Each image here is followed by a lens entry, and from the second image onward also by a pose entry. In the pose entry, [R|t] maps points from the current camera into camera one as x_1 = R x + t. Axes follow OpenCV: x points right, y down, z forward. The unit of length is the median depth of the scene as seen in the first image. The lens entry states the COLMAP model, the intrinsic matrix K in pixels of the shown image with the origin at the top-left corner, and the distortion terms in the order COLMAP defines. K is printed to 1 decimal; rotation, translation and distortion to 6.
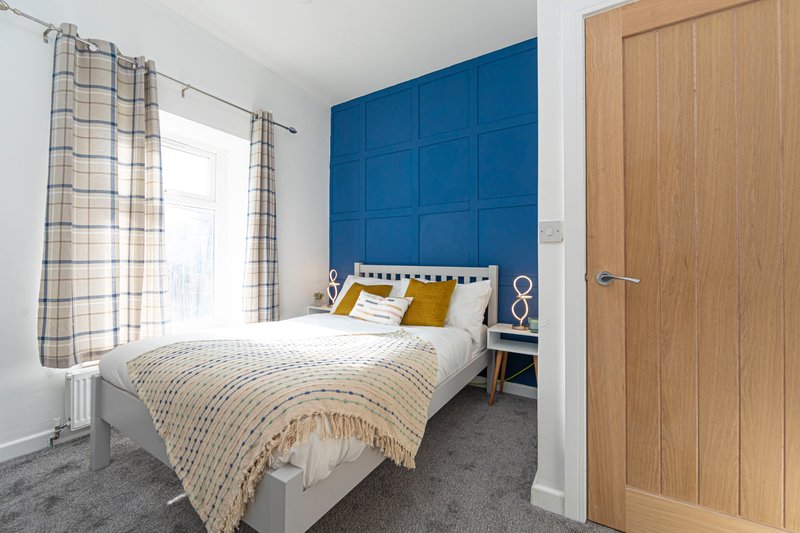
lens RADIAL K [[318.3, 0, 407.3], [0, 318.3, 266.1], [0, 0, 1]] dist [-0.001457, -0.000030]
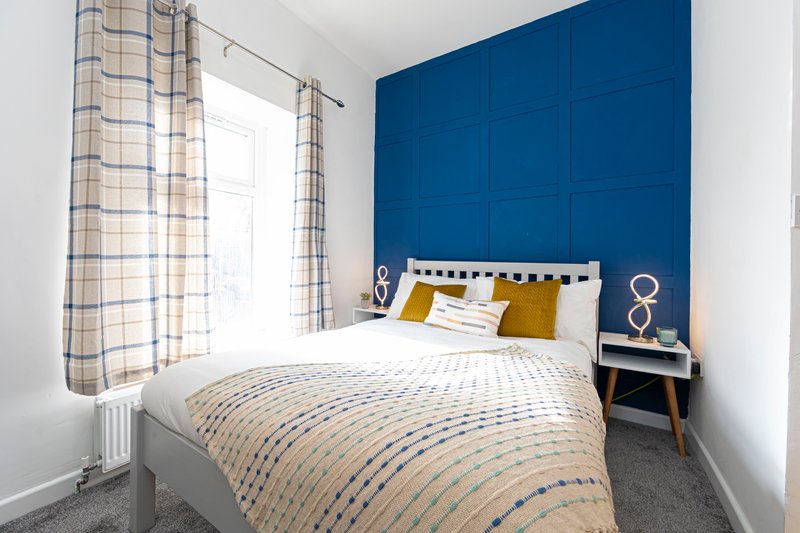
lens RADIAL K [[318.3, 0, 396.7], [0, 318.3, 264.8], [0, 0, 1]] dist [-0.001457, -0.000030]
pose [[0.999466, 0.001378, -0.032661, -0.264757], [-0.001049, 0.999949, 0.010090, -0.001738], [0.032674, -0.010051, 0.999416, 0.211199]]
